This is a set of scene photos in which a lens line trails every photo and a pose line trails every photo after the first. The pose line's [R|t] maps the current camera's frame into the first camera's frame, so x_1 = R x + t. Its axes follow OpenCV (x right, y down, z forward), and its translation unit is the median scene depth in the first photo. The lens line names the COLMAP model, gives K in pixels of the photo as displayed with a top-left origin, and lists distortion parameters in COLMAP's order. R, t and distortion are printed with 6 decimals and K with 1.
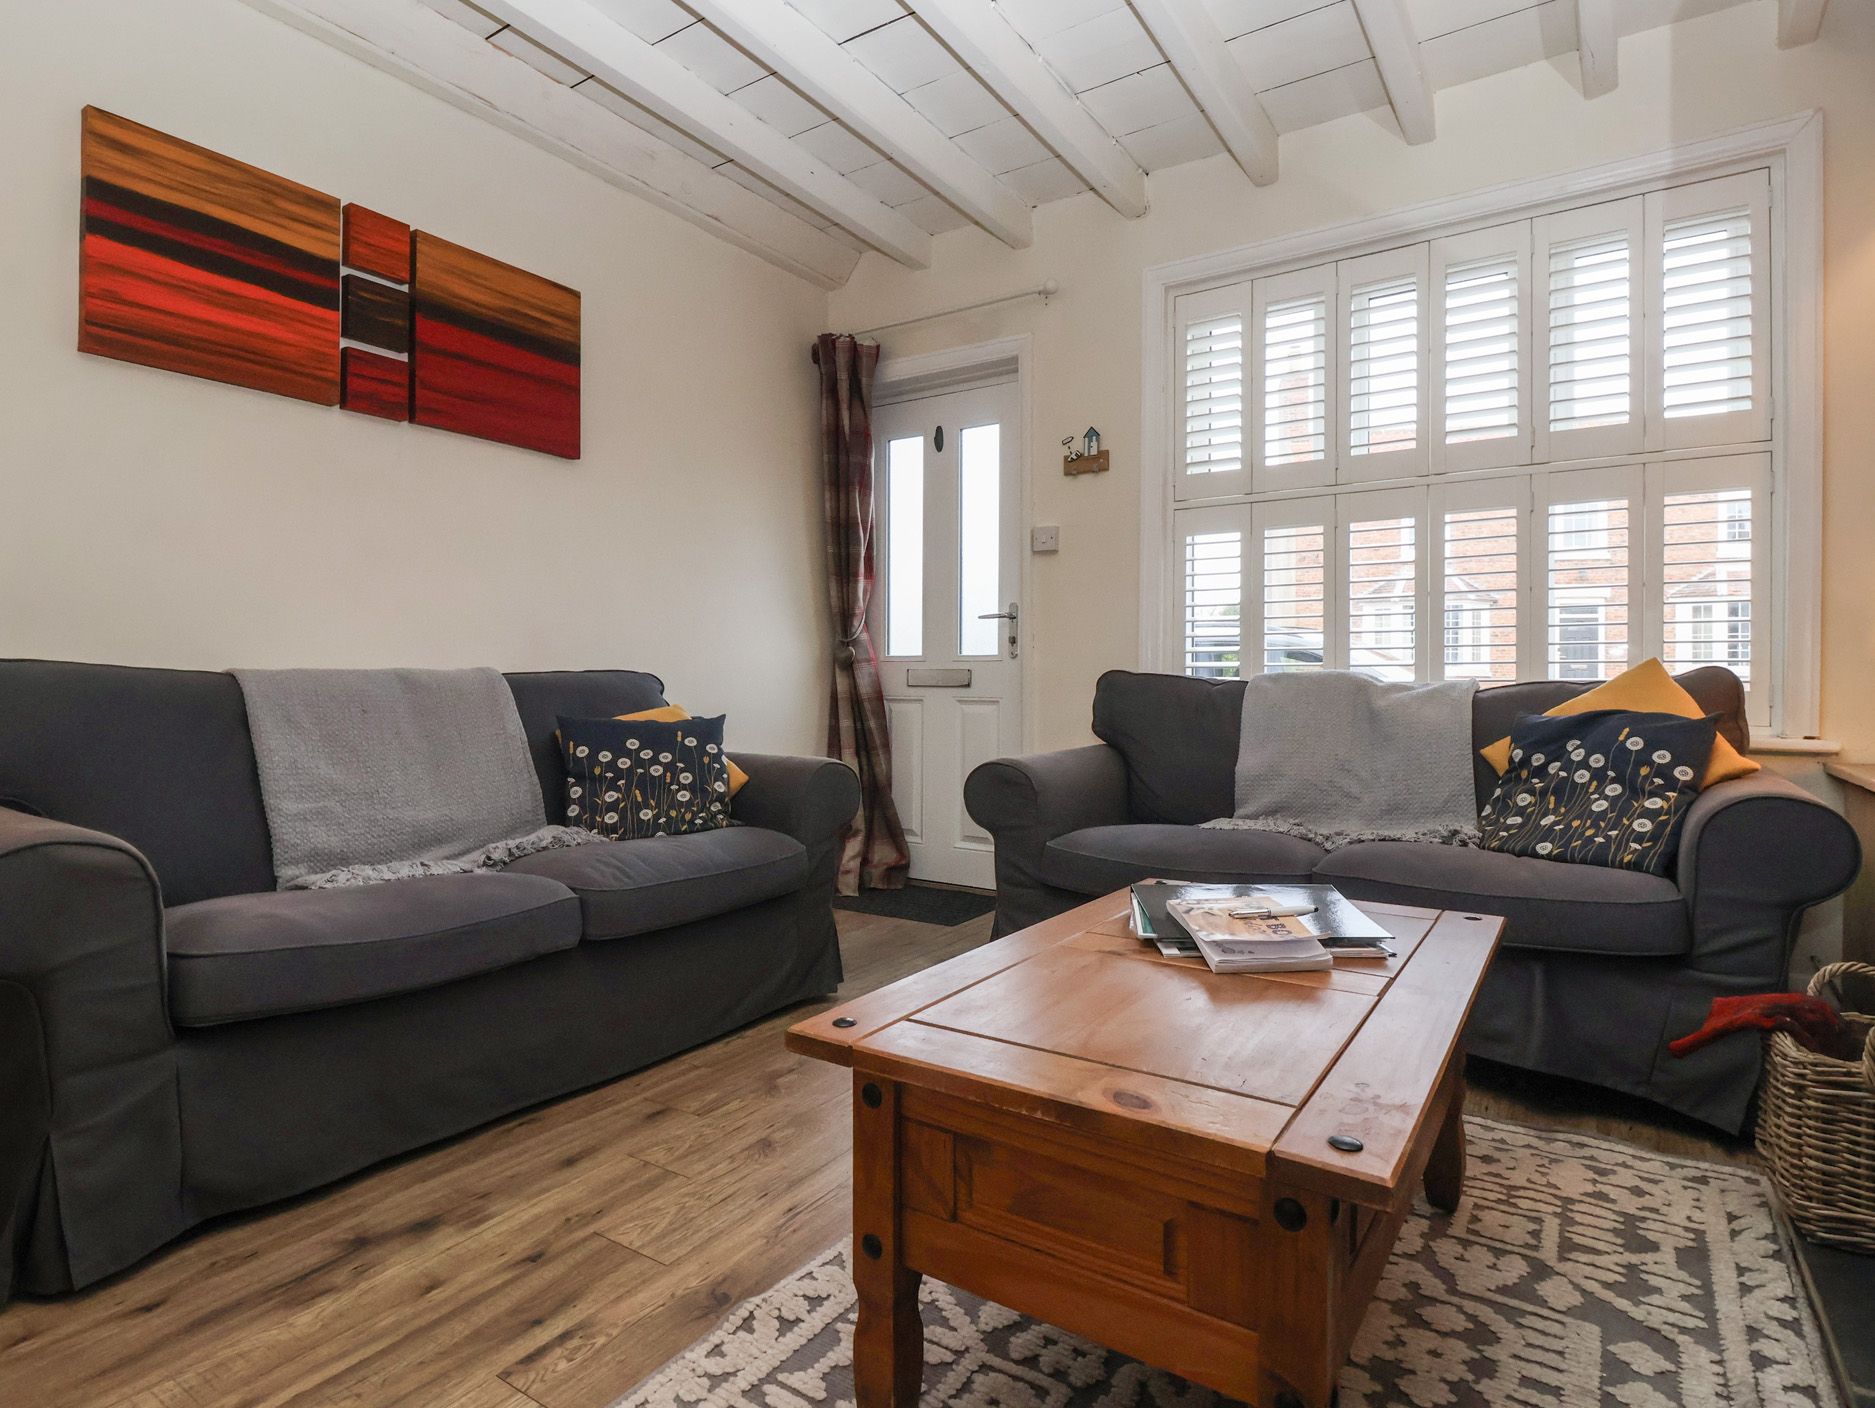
lens RADIAL K [[988.6, 0, 942.2], [0, 988.6, 673.2], [0, 0, 1]] dist [0.004881, -0.014381]
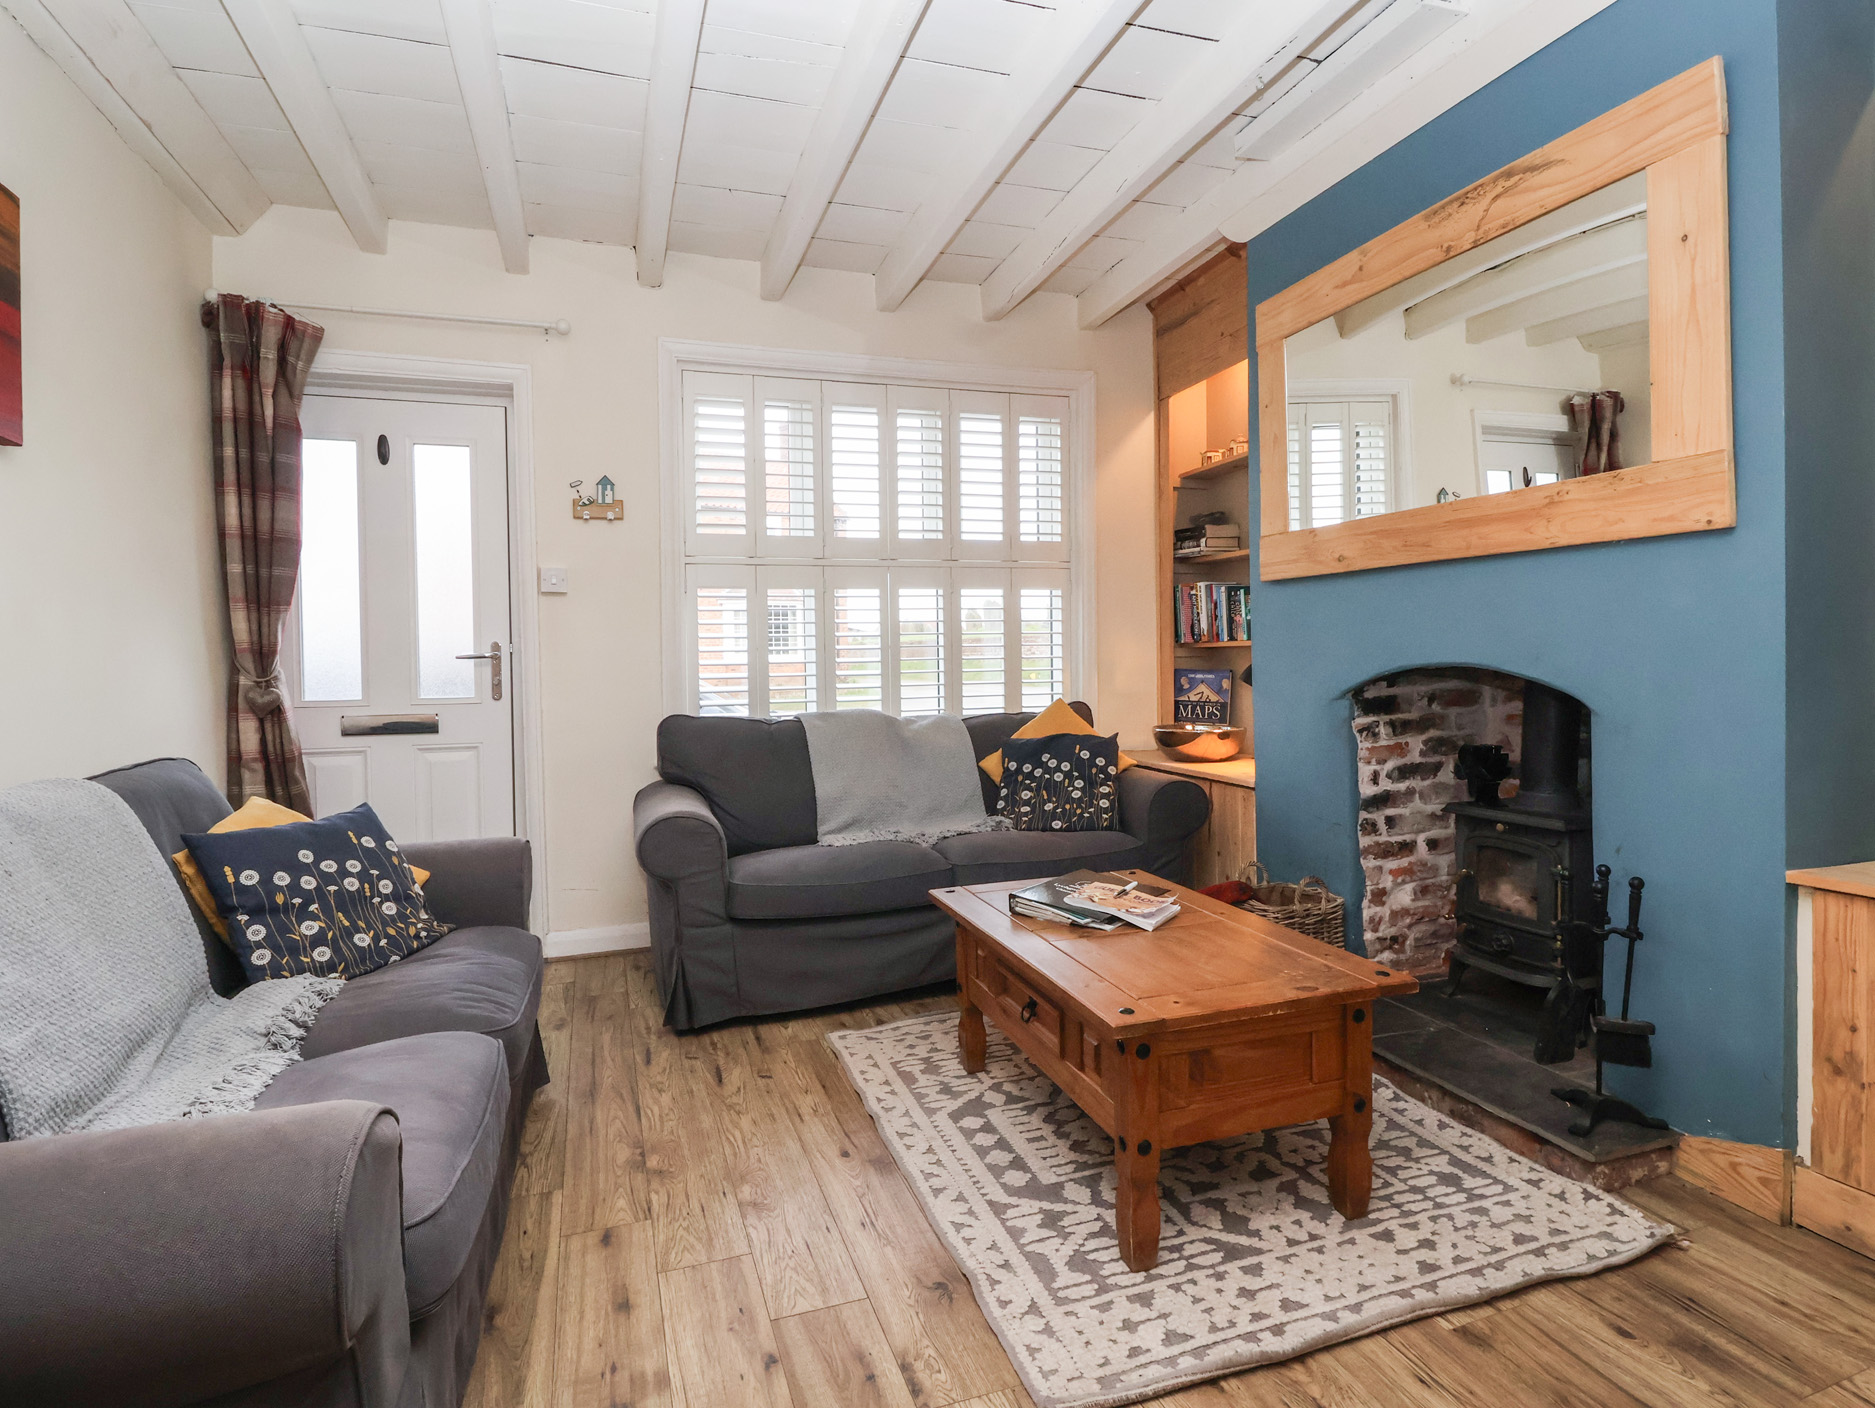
lens RADIAL K [[988.6, 0, 942.2], [0, 988.6, 673.2], [0, 0, 1]] dist [0.004881, -0.014381]
pose [[0.623142, -0.023704, 0.781750, -0.616975], [0.012427, 0.999715, 0.020407, -0.084716], [-0.782010, -0.003002, 0.623258, 0.119503]]
